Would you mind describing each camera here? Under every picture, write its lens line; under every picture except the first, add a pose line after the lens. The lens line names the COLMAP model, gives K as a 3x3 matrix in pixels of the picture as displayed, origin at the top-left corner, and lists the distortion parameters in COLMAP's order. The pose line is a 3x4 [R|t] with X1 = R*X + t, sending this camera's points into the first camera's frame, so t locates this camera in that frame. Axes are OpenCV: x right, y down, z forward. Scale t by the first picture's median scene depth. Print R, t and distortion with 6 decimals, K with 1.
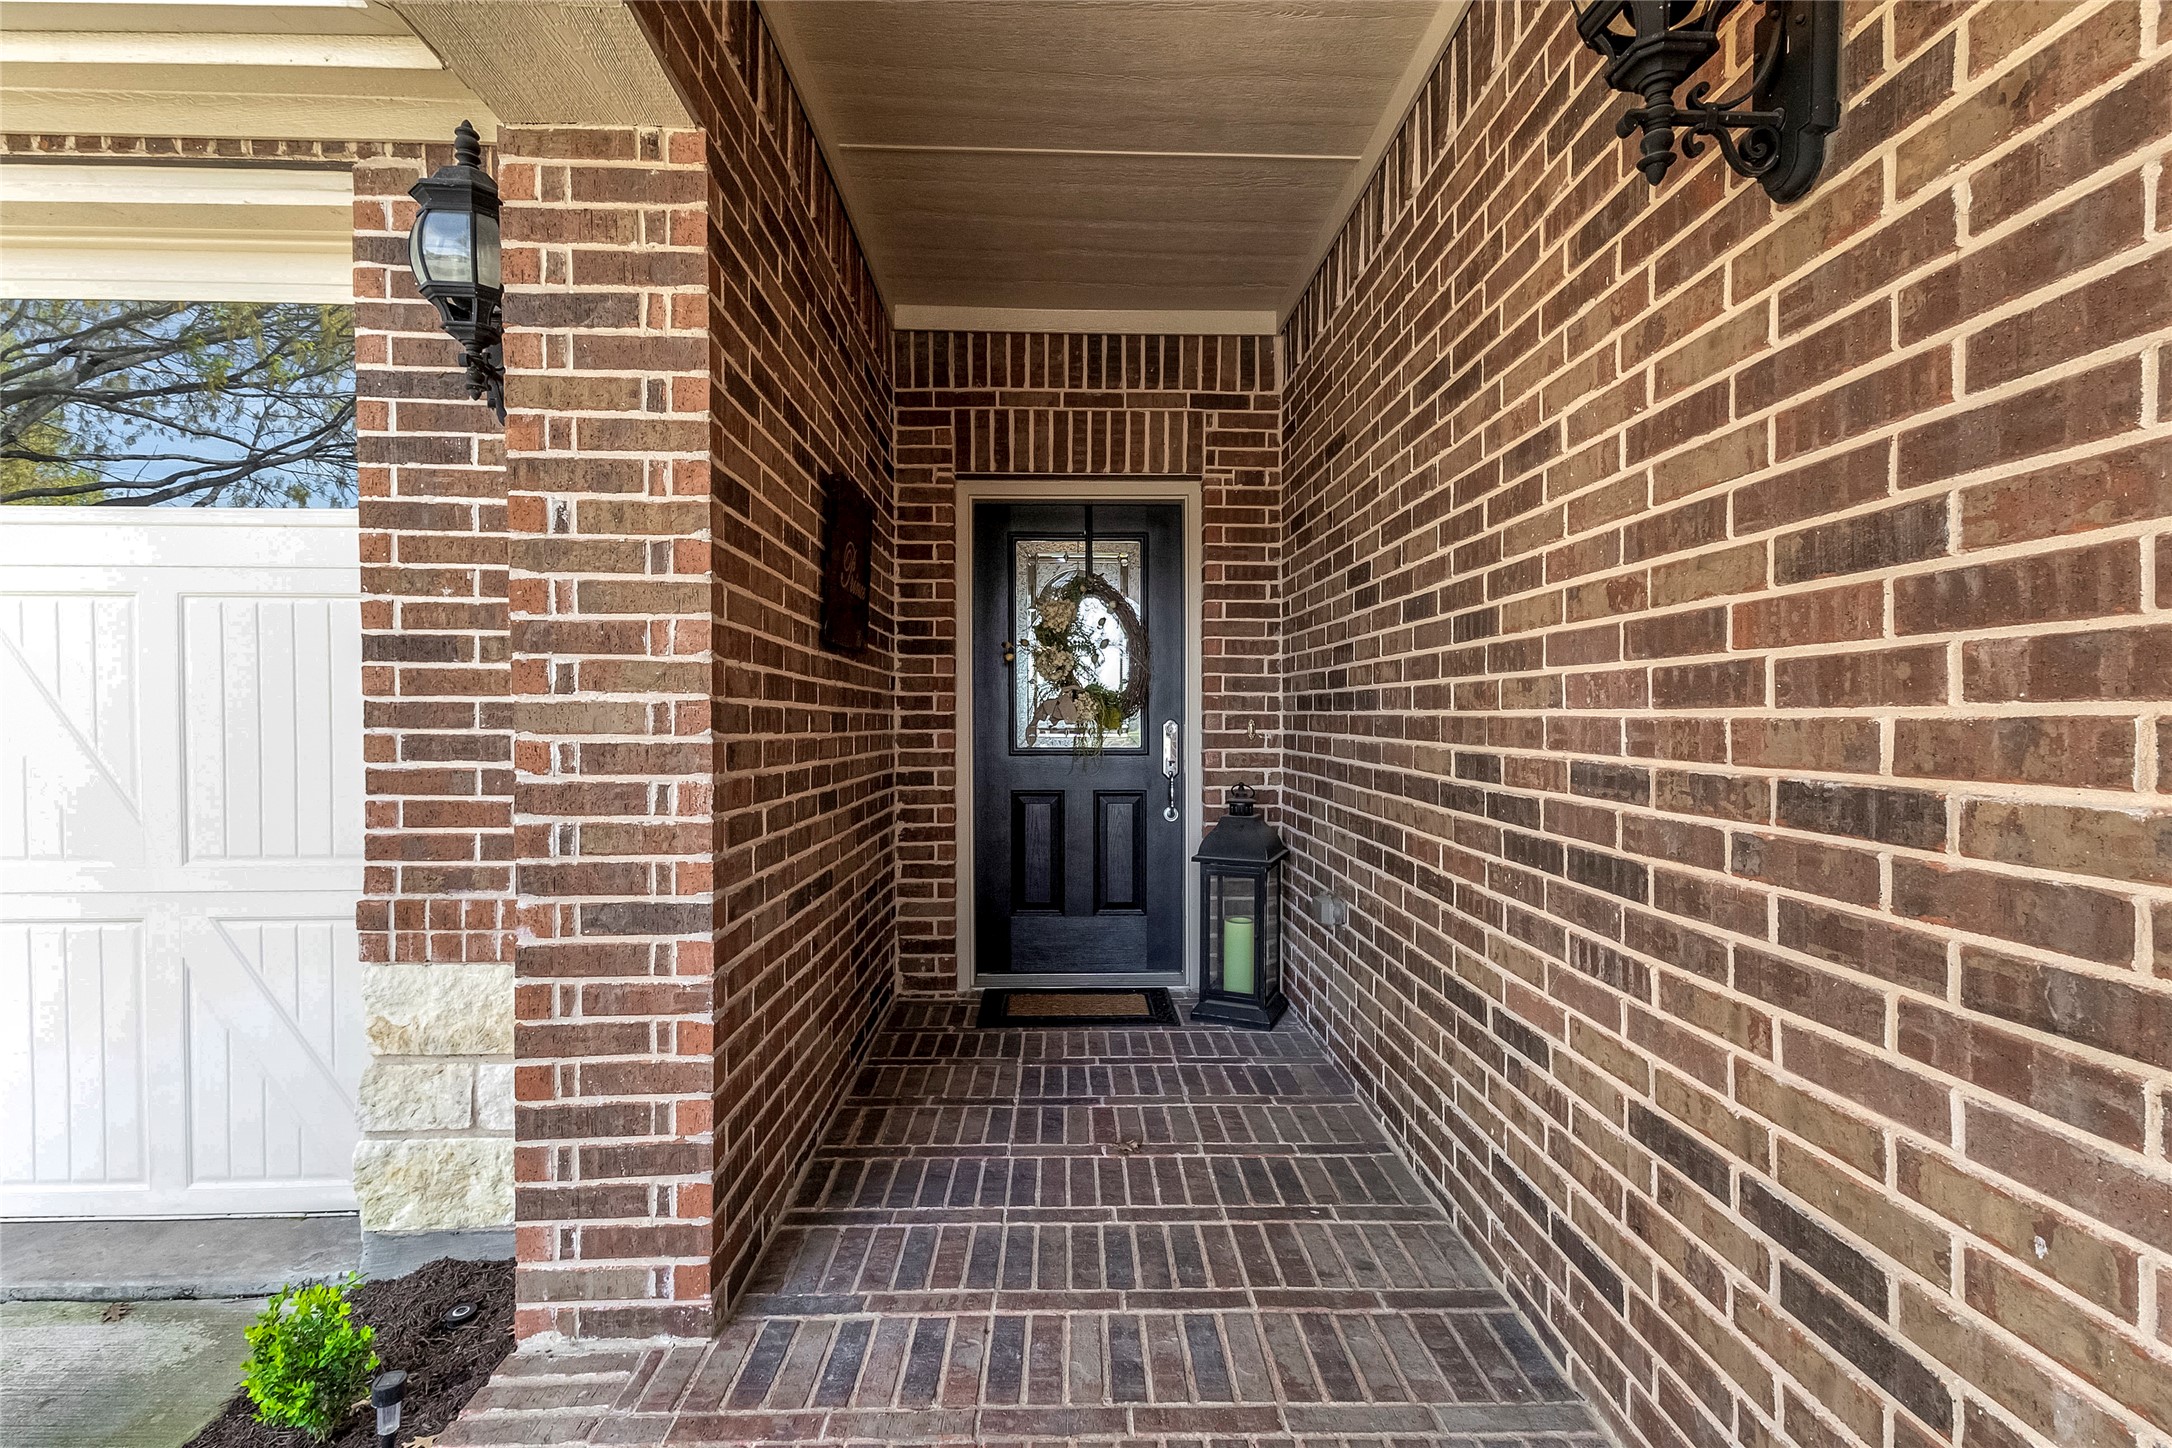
lens RADIAL K [[1015.7, 0, 1082.1], [0, 1015.7, 704.6], [0, 0, 1]] dist [0.031336, -0.000196]
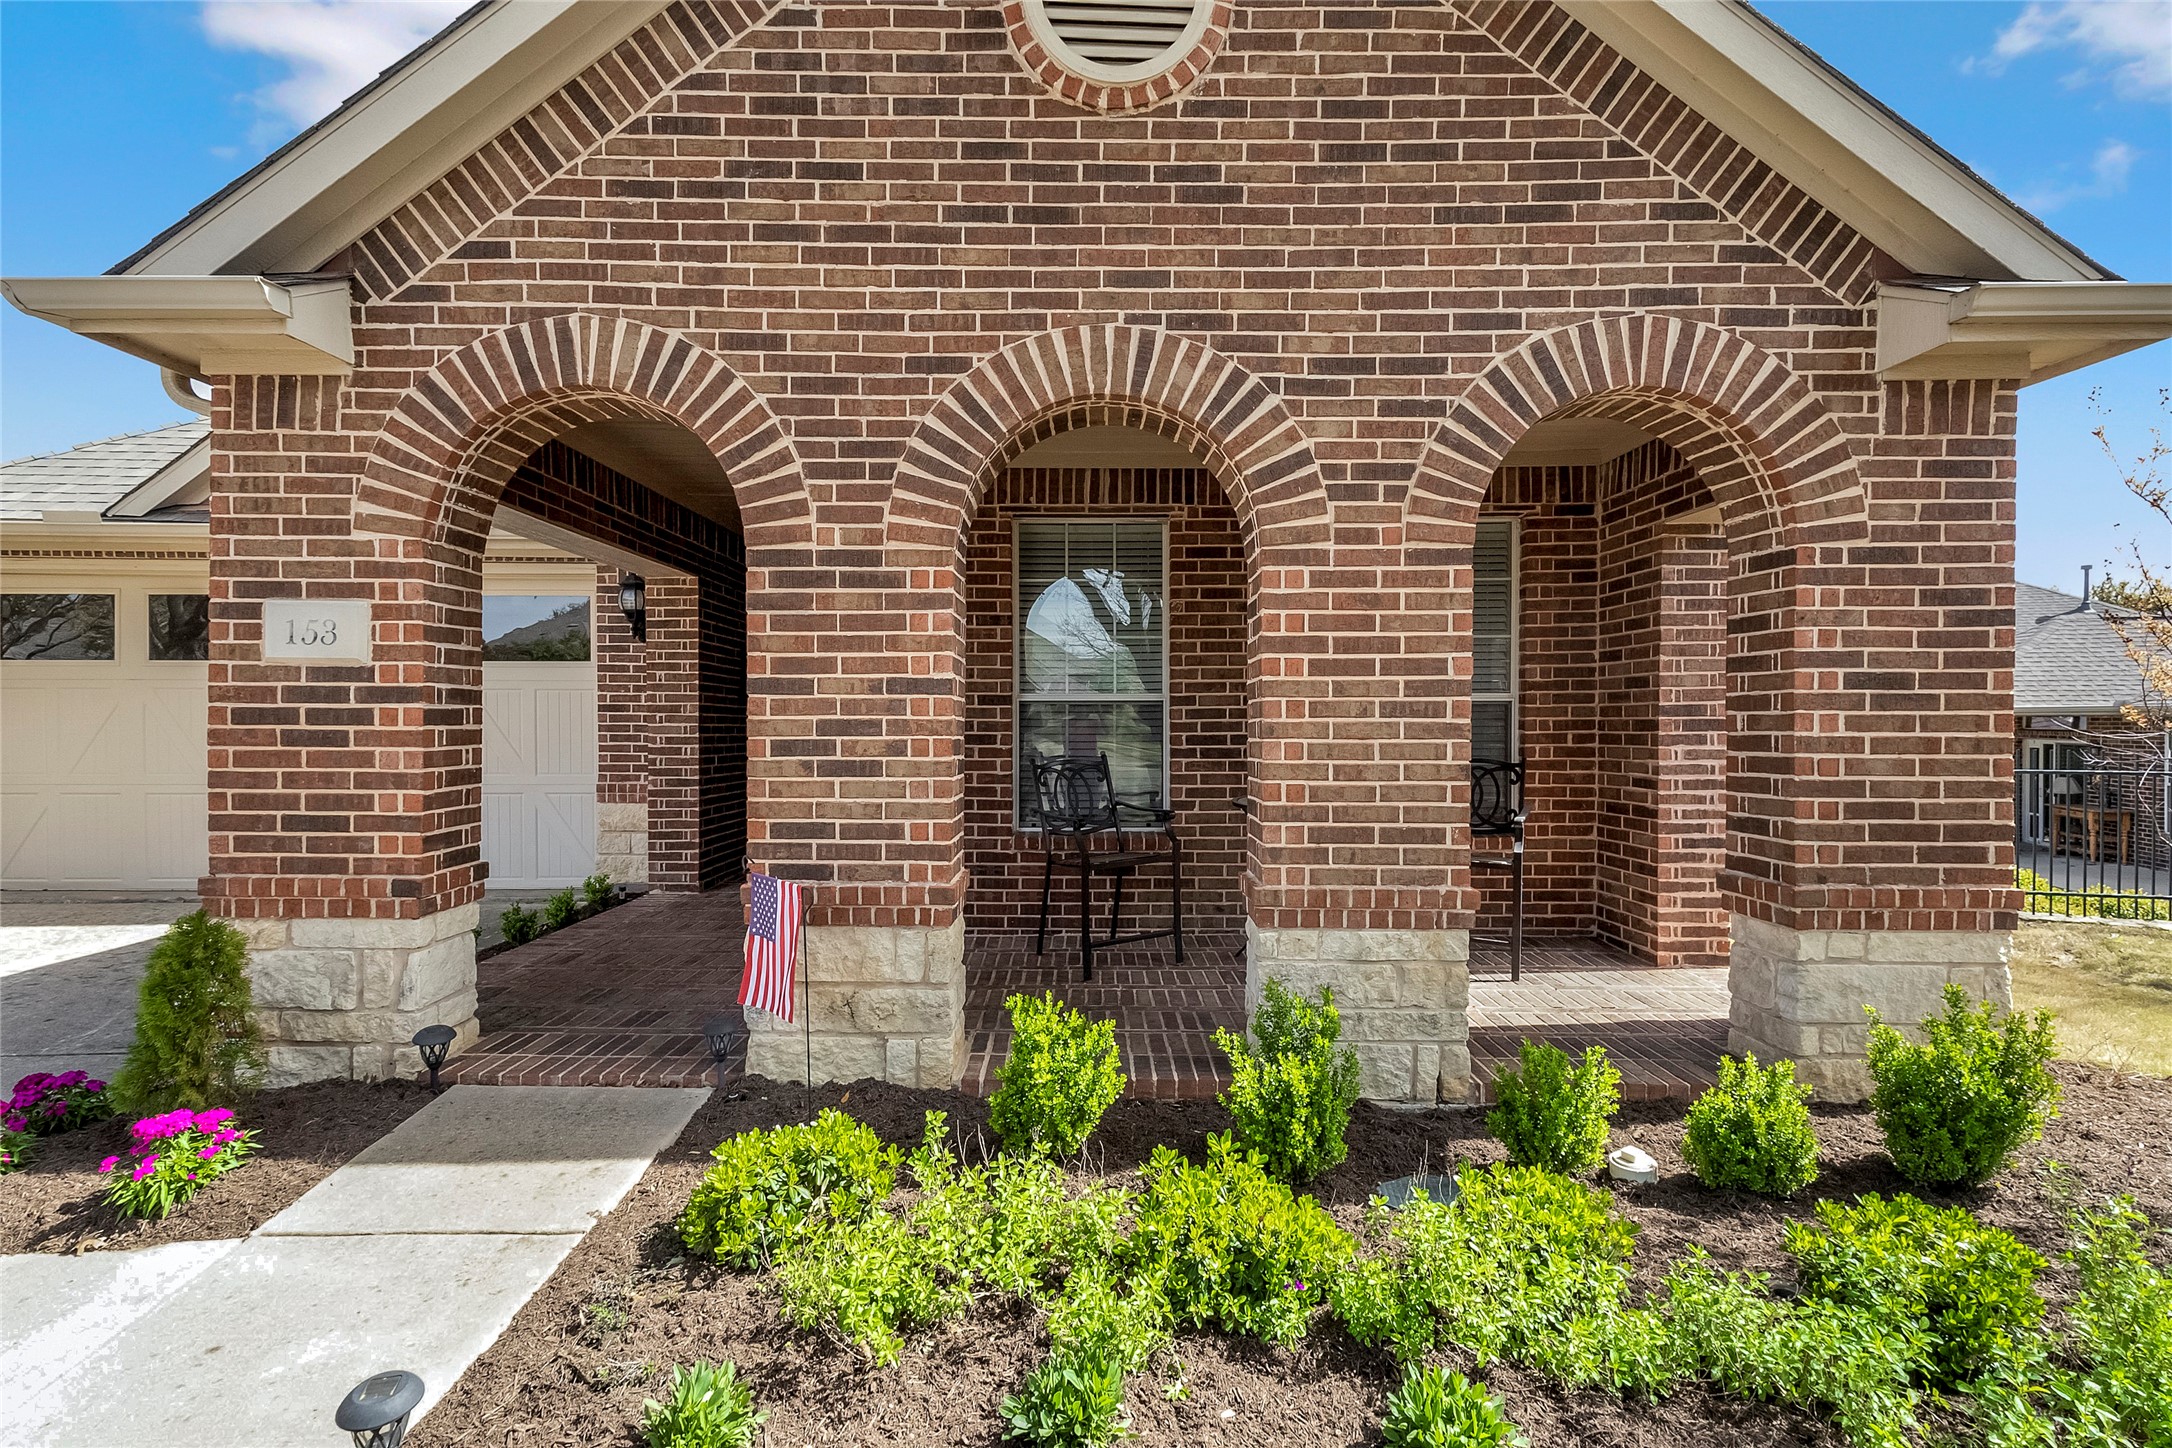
lens RADIAL K [[1015.7, 0, 1082.1], [0, 1015.7, 704.6], [0, 0, 1]] dist [0.031336, -0.000196]
pose [[0.999532, 0.002015, -0.030530, 1.175701], [-0.002107, 0.999993, -0.002980, -0.072807], [0.030524, 0.003043, 0.999529, -2.744242]]
